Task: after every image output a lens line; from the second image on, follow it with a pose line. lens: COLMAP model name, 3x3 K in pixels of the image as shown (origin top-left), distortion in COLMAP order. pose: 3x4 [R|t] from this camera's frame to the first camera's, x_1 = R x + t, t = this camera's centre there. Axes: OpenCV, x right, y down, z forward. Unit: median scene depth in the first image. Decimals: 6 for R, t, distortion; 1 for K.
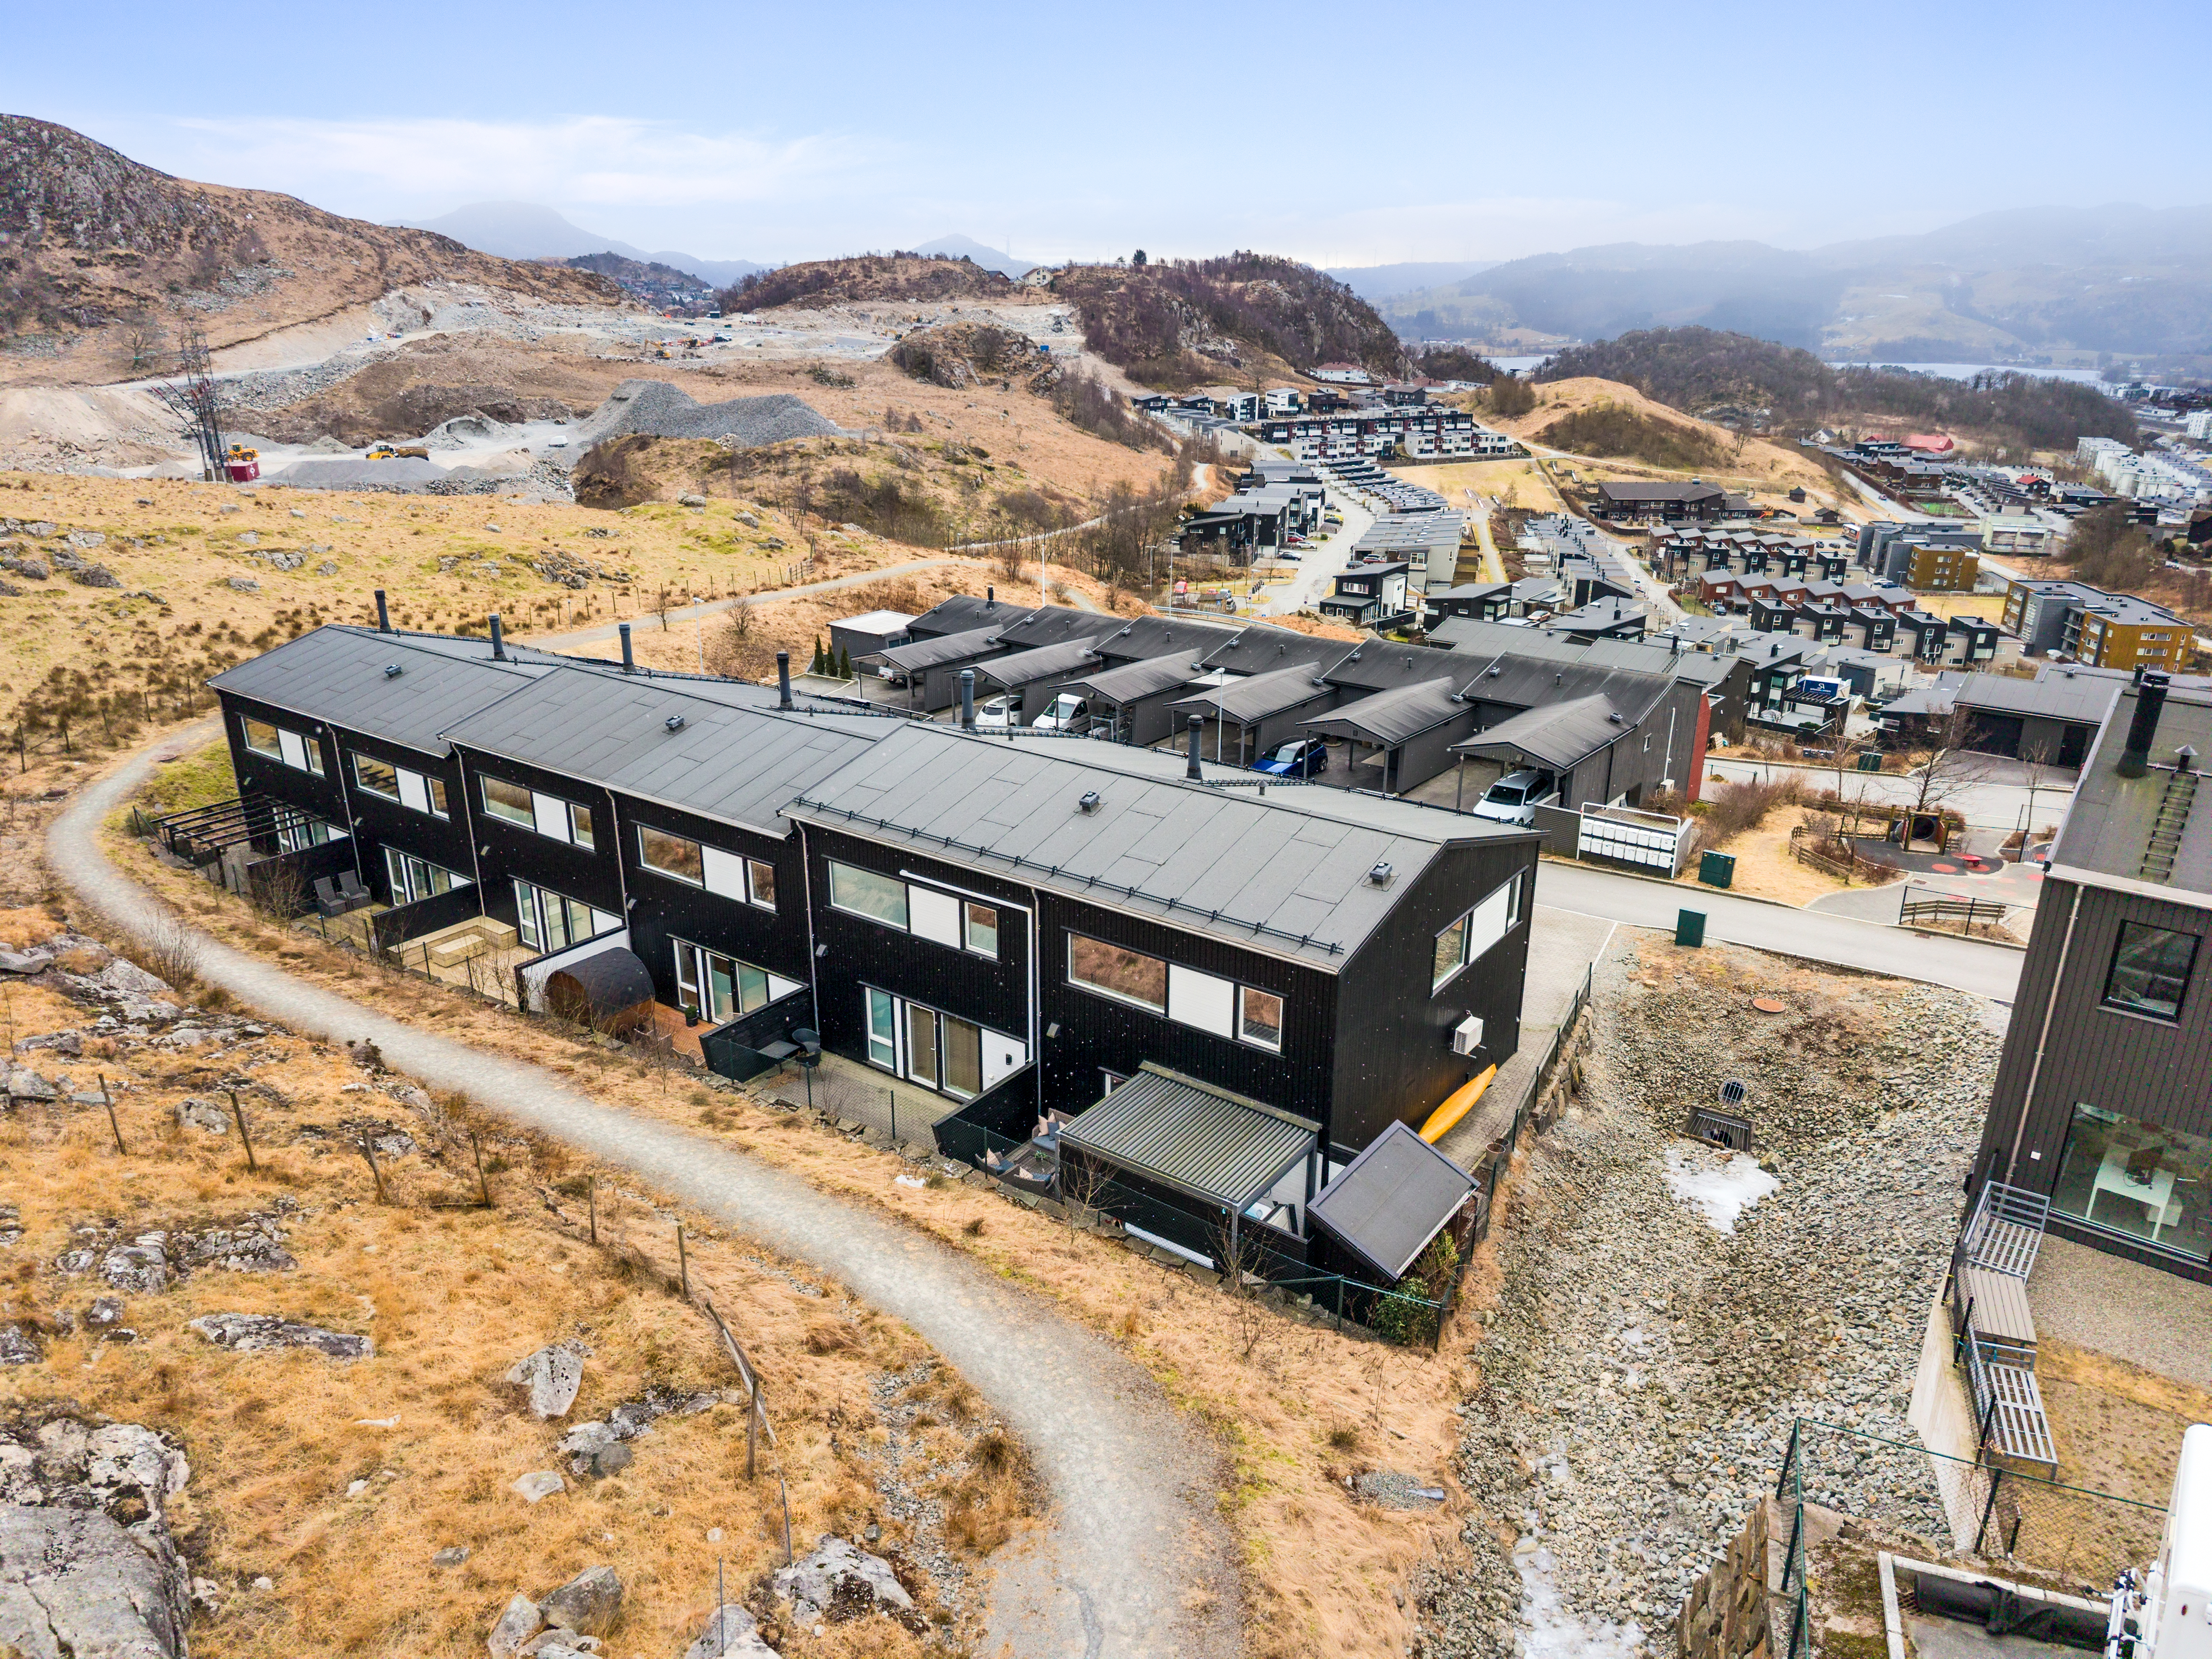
lens RADIAL K [[1567.6, 0, 1106.1], [0, 1567.6, 957.1], [0, 0, 1]] dist [0.035880, -0.073231]
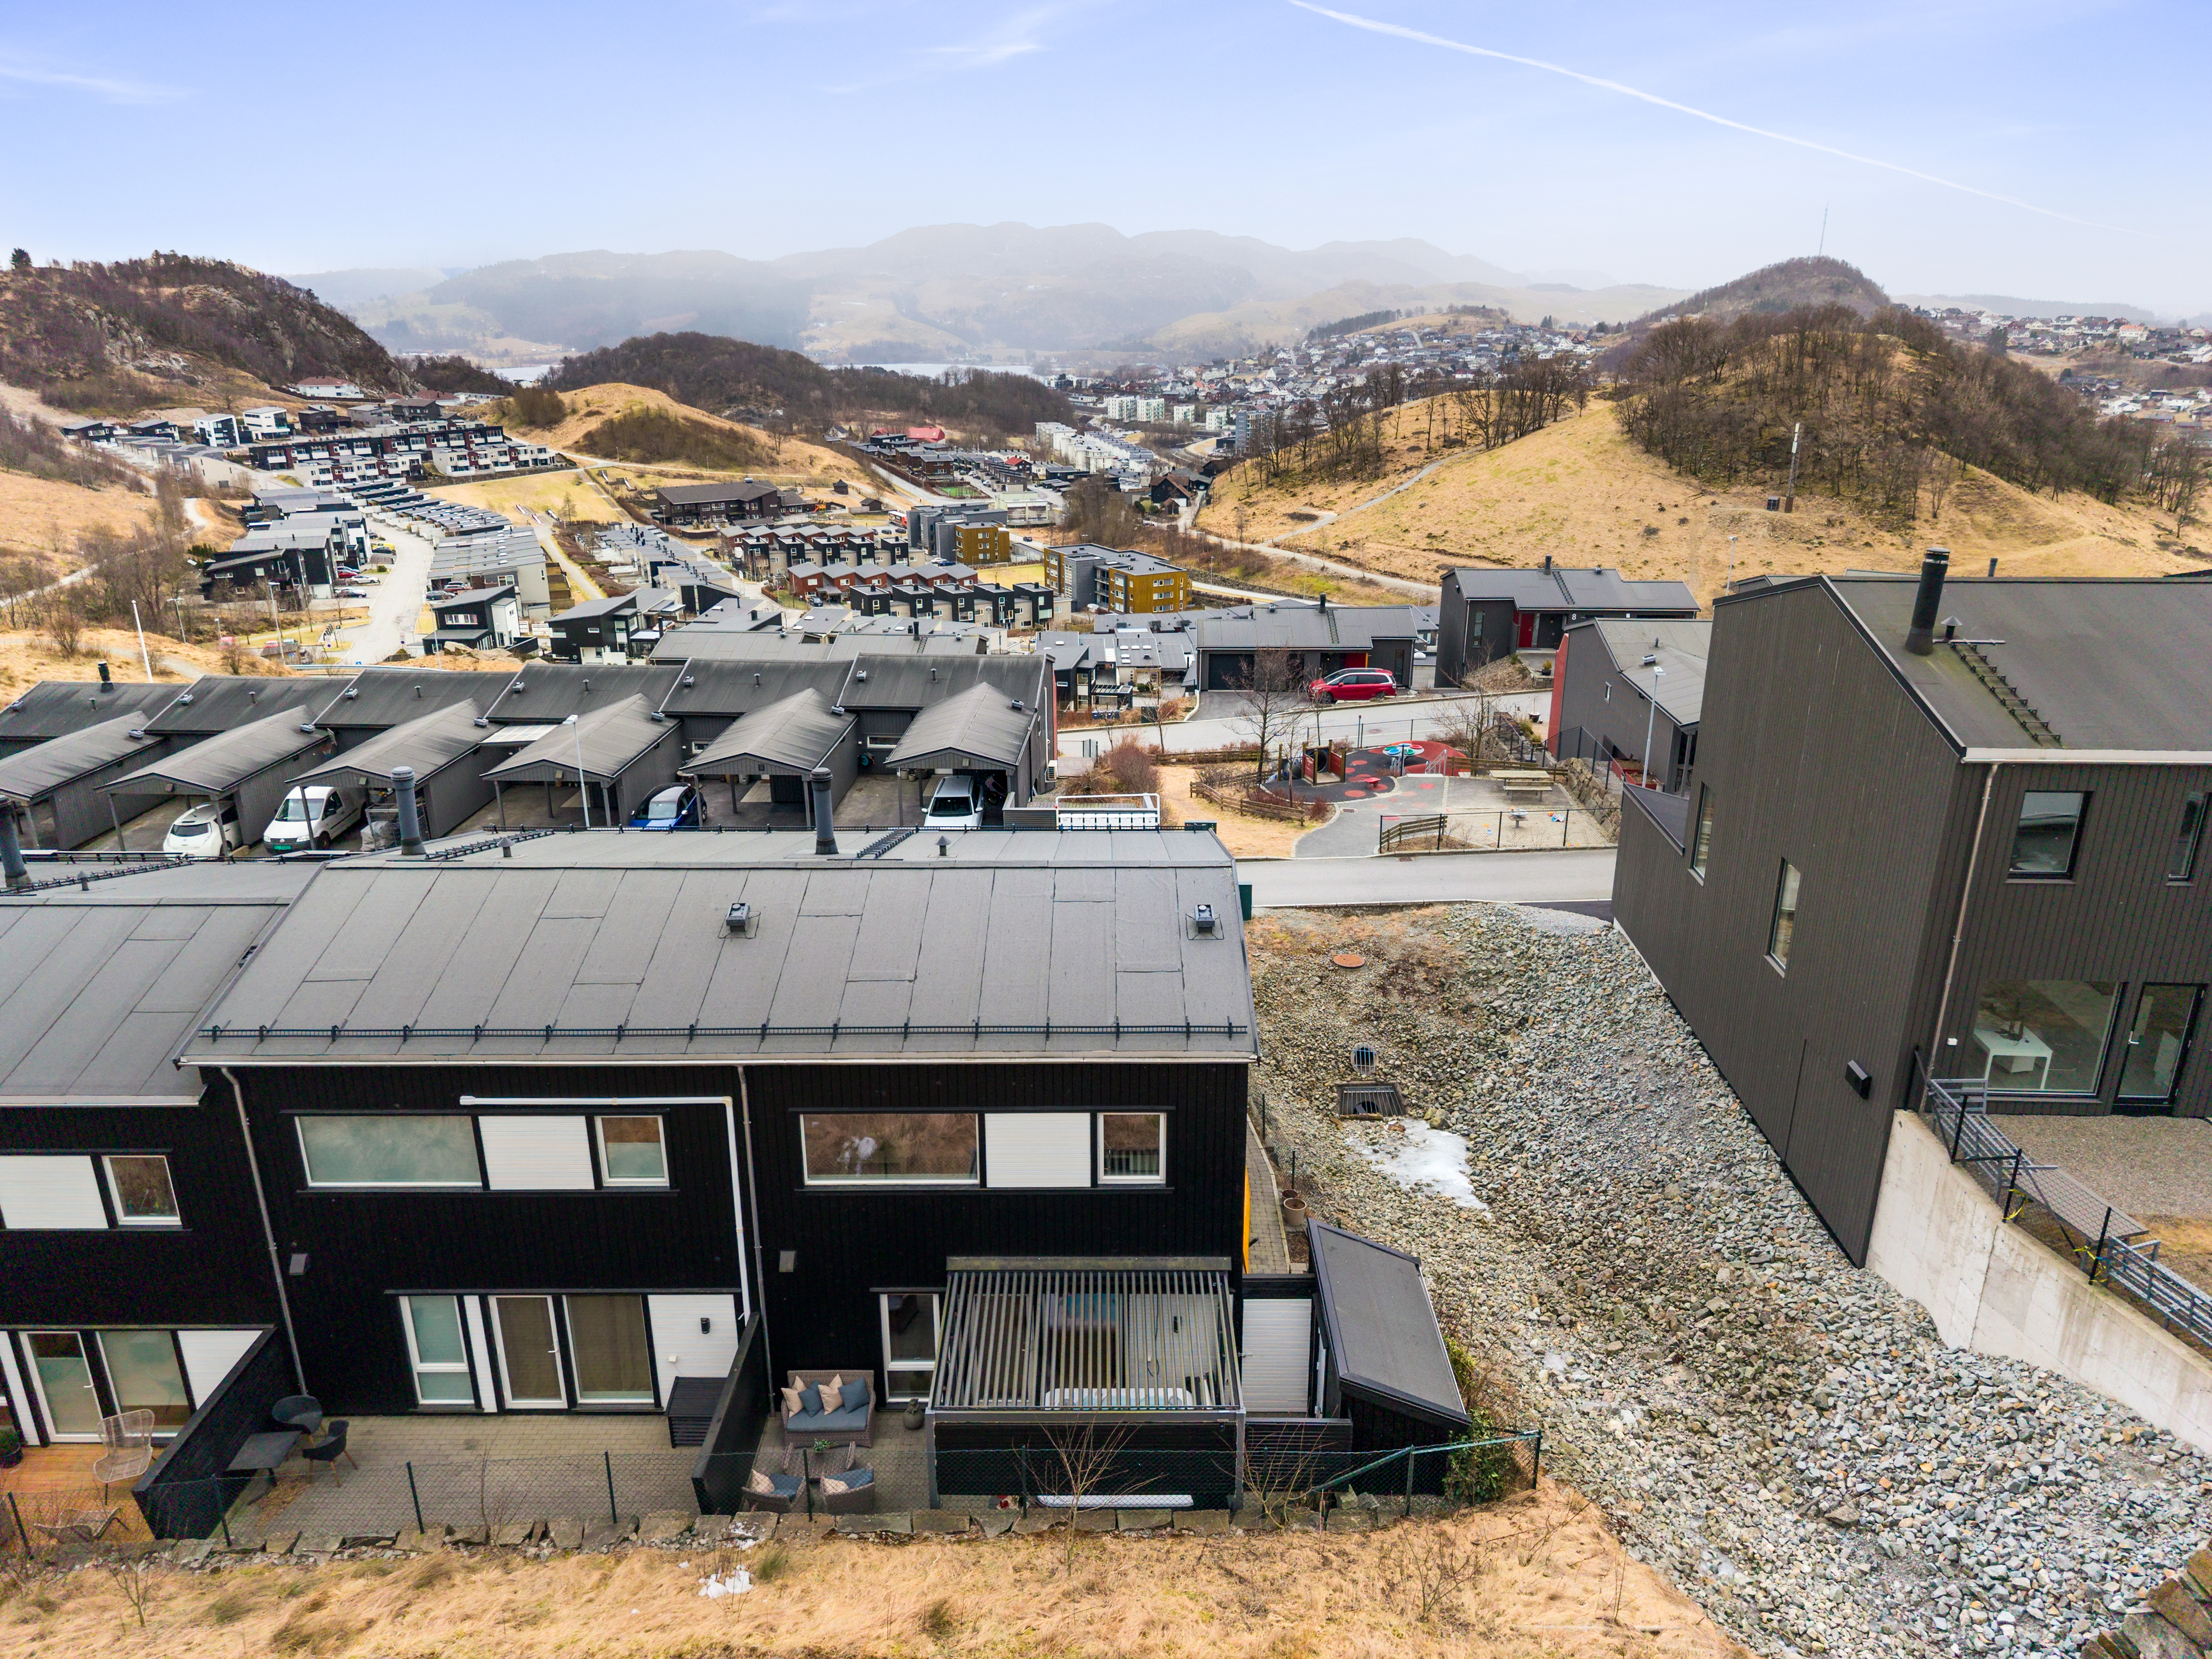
lens RADIAL K [[1512.4, 0, 1105.5], [0, 1512.4, 924.0], [0, 0, 1]] dist [-0.030765, -0.000595]
pose [[0.776514, -0.229624, 0.586770, -0.080991], [0.241649, 0.968554, 0.059238, -0.029121], [-0.581920, 0.095794, 0.807584, 0.115110]]
